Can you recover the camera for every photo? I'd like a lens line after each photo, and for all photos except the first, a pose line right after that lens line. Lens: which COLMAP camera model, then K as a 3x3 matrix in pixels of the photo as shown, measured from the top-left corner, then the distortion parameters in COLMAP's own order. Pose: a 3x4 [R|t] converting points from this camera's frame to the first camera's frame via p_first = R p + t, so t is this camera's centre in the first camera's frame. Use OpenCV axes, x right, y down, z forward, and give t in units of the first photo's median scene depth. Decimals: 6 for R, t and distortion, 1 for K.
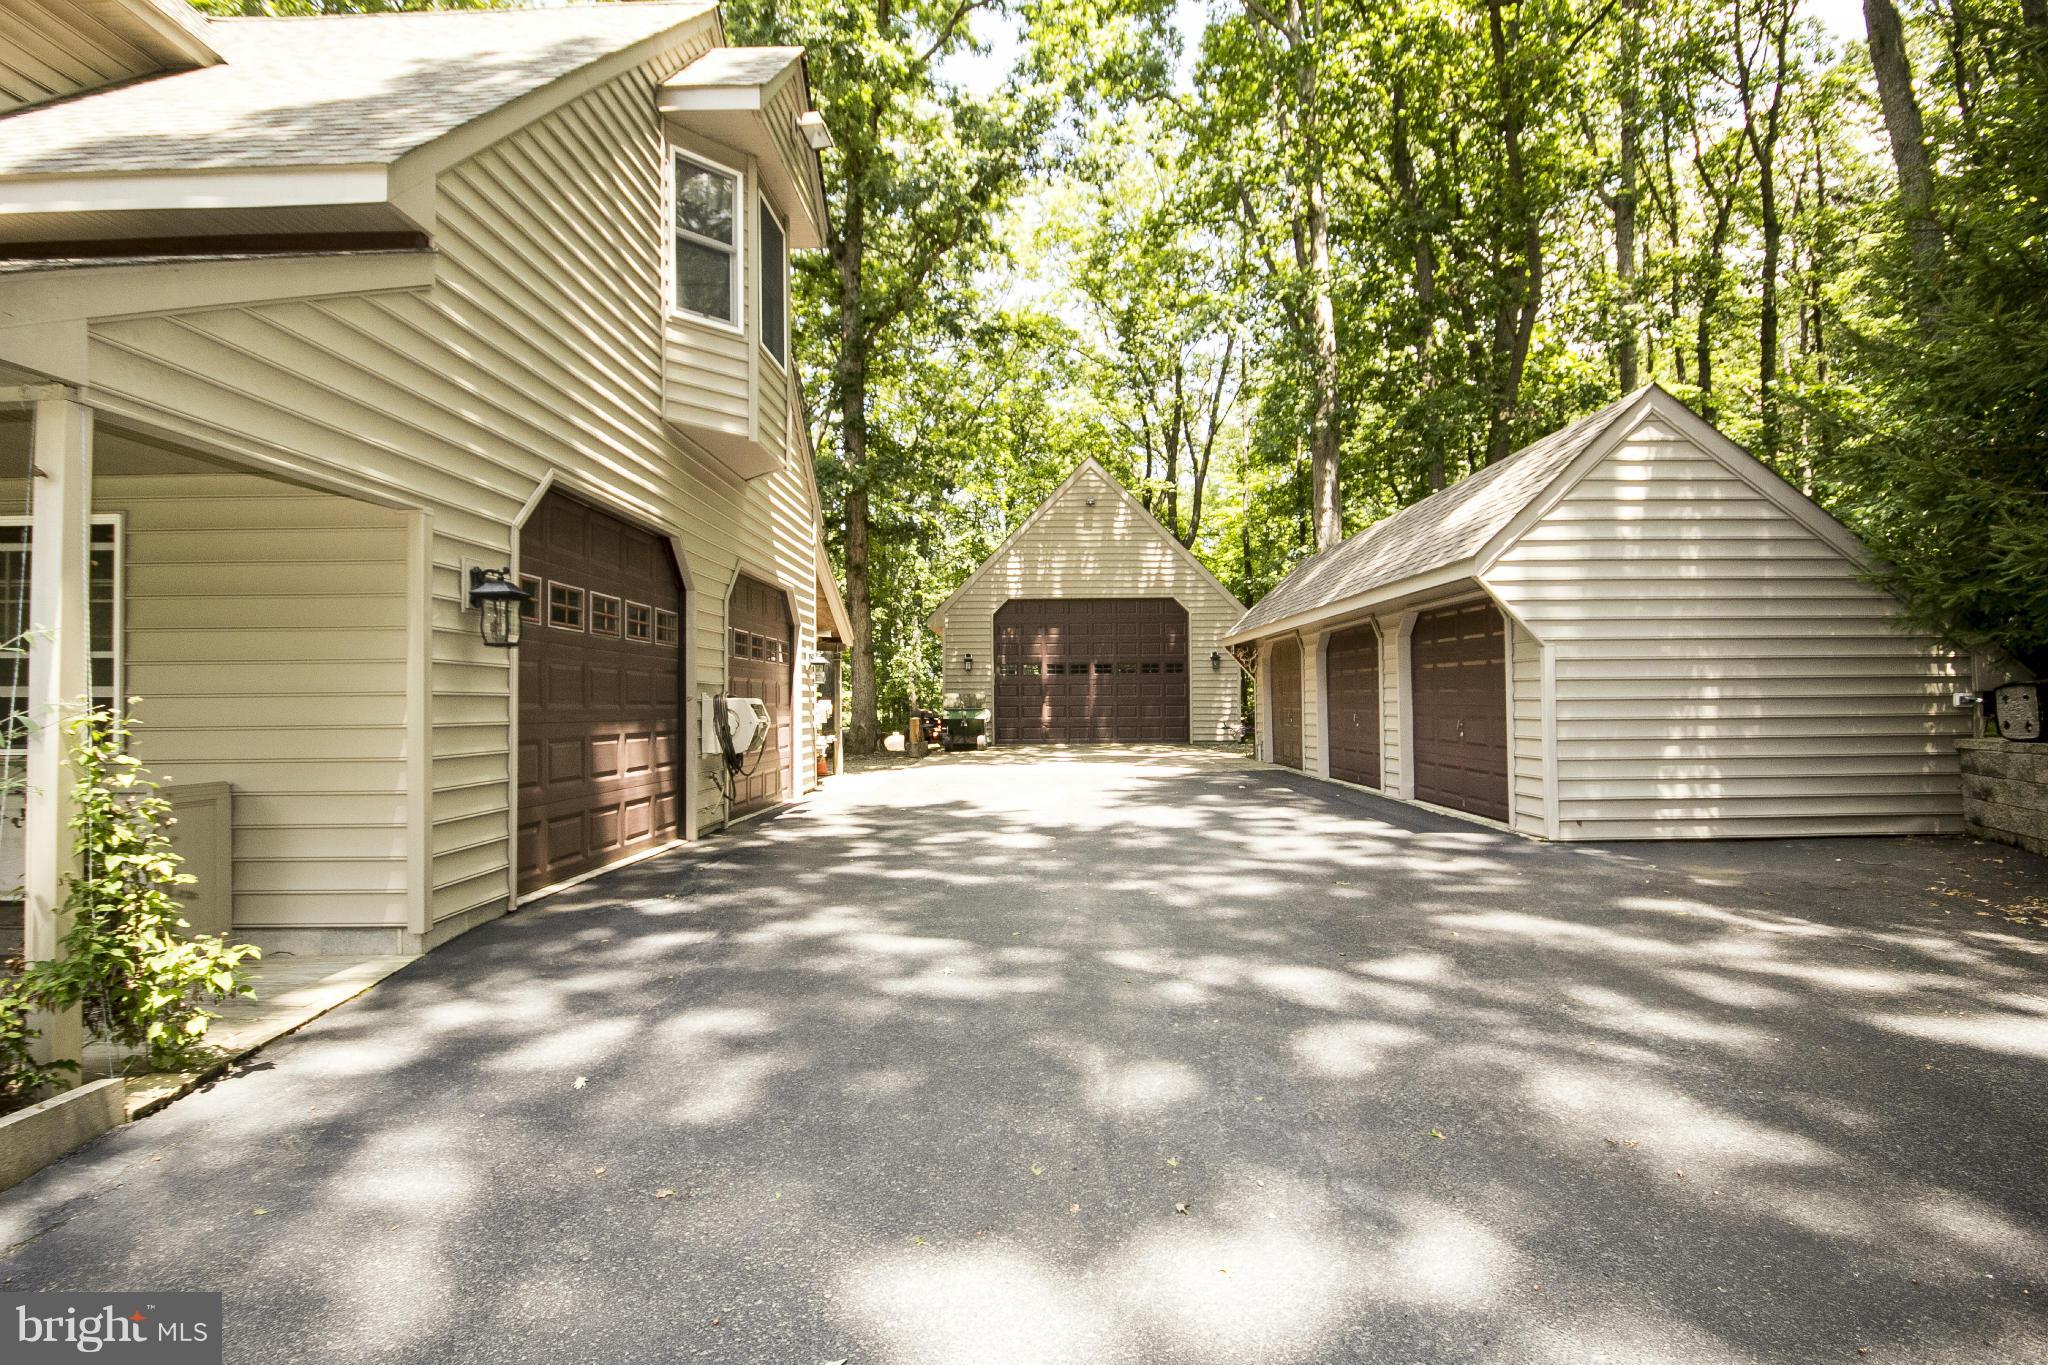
lens RADIAL K [[1006.4, 0, 1013.9], [0, 1006.4, 688.8], [0, 0, 1]] dist [-0.010473, -0.000580]
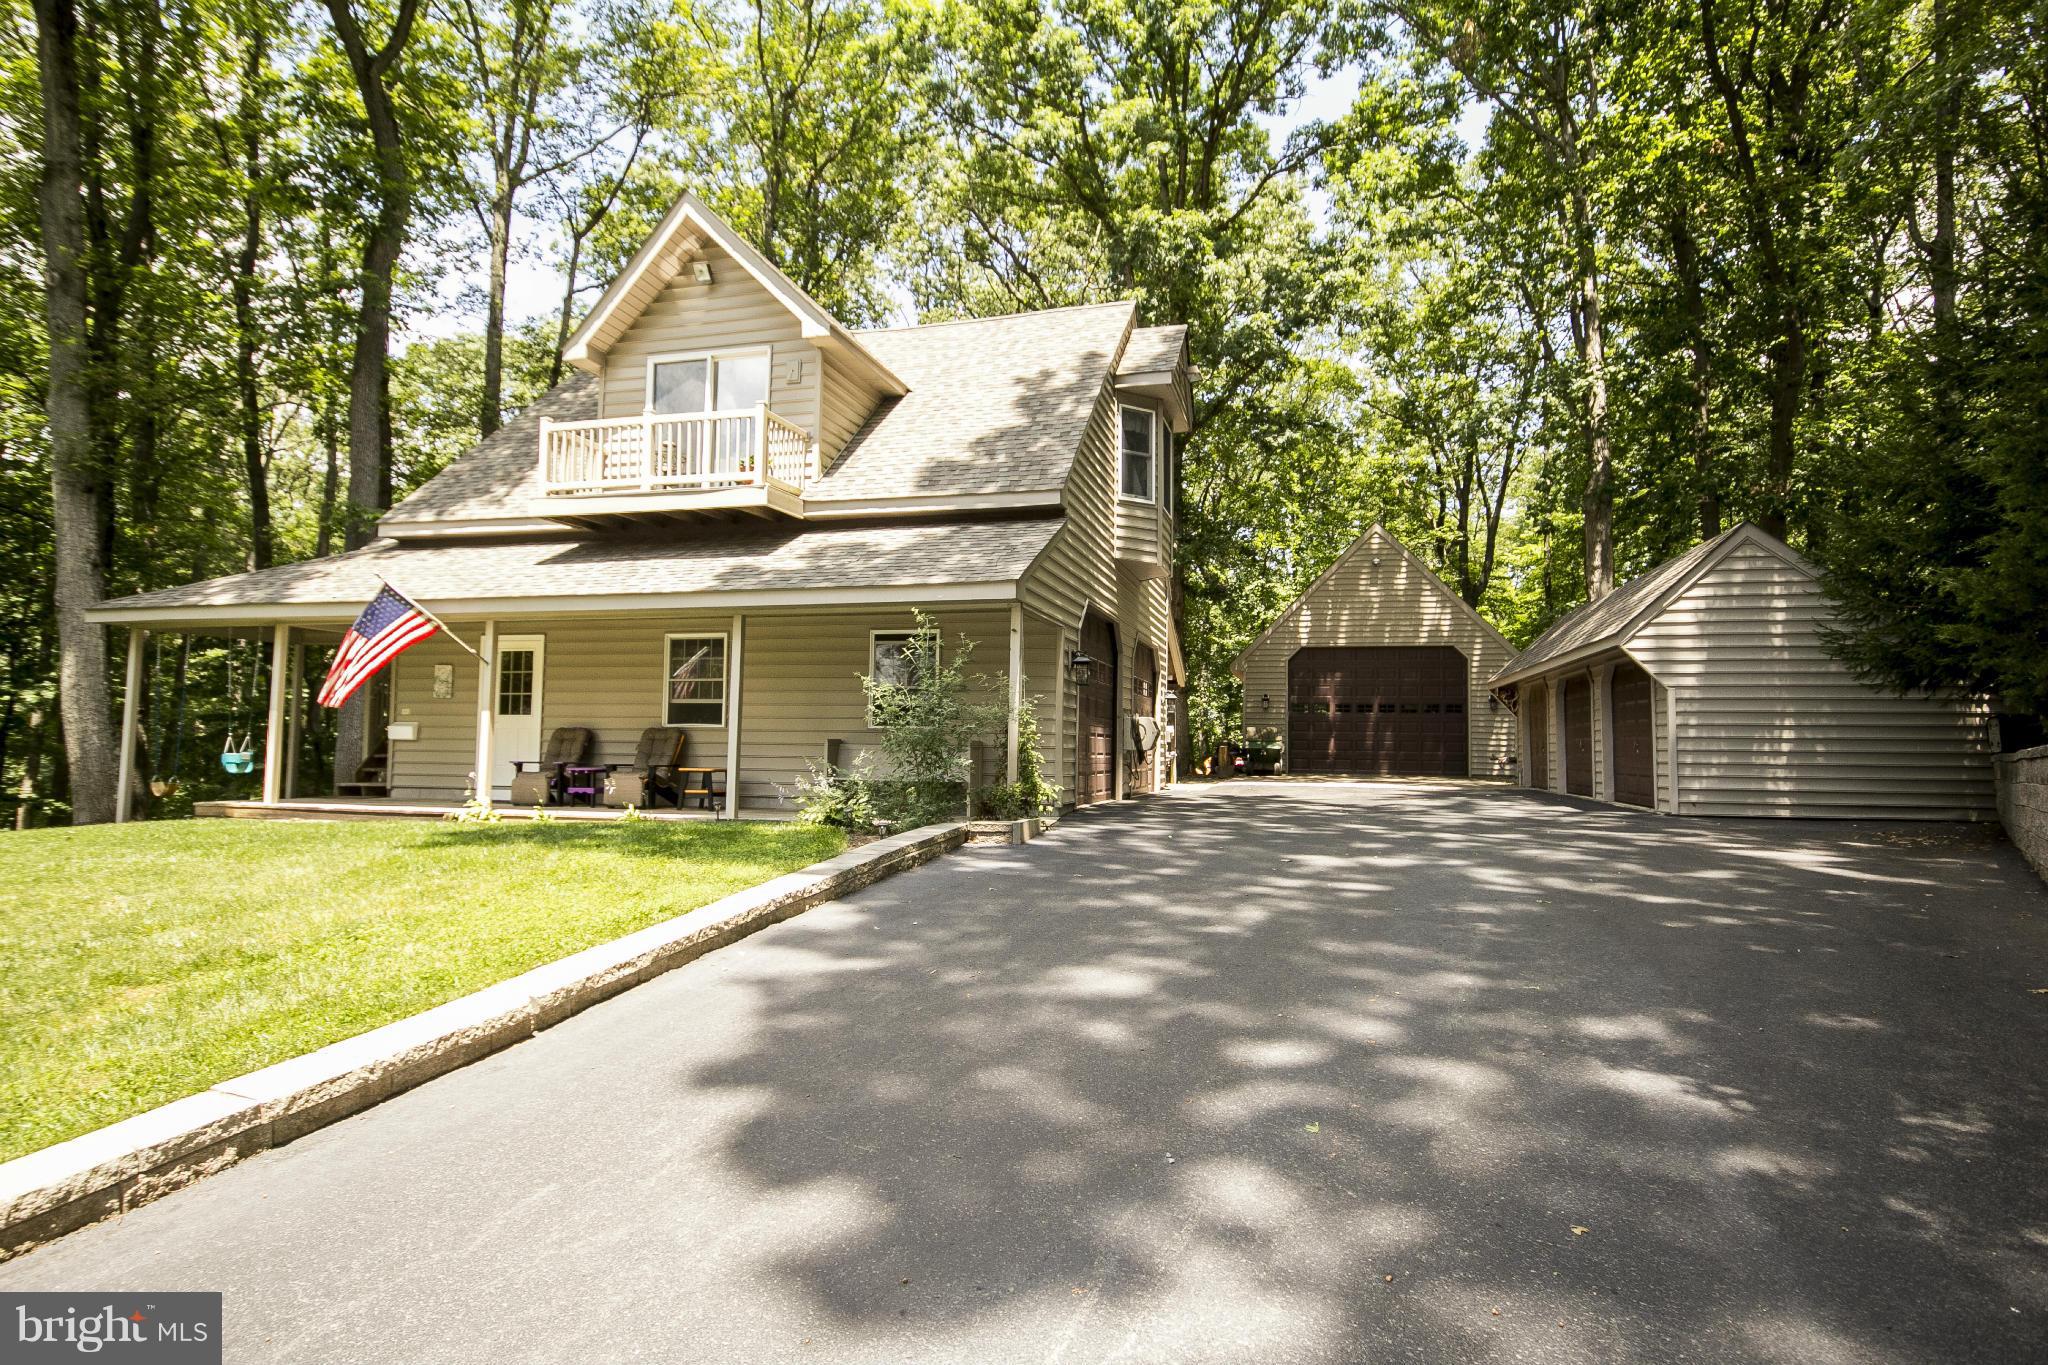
lens RADIAL K [[1089.7, 0, 1024.0], [0, 1089.7, 682.5], [0, 0, 1]] dist [-0.005058, 0.000901]
pose [[0.970563, 0.007094, -0.240742, -0.024750], [-0.017967, 0.998913, -0.043001, 0.023958], [0.240175, 0.046061, 0.969636, -0.579650]]
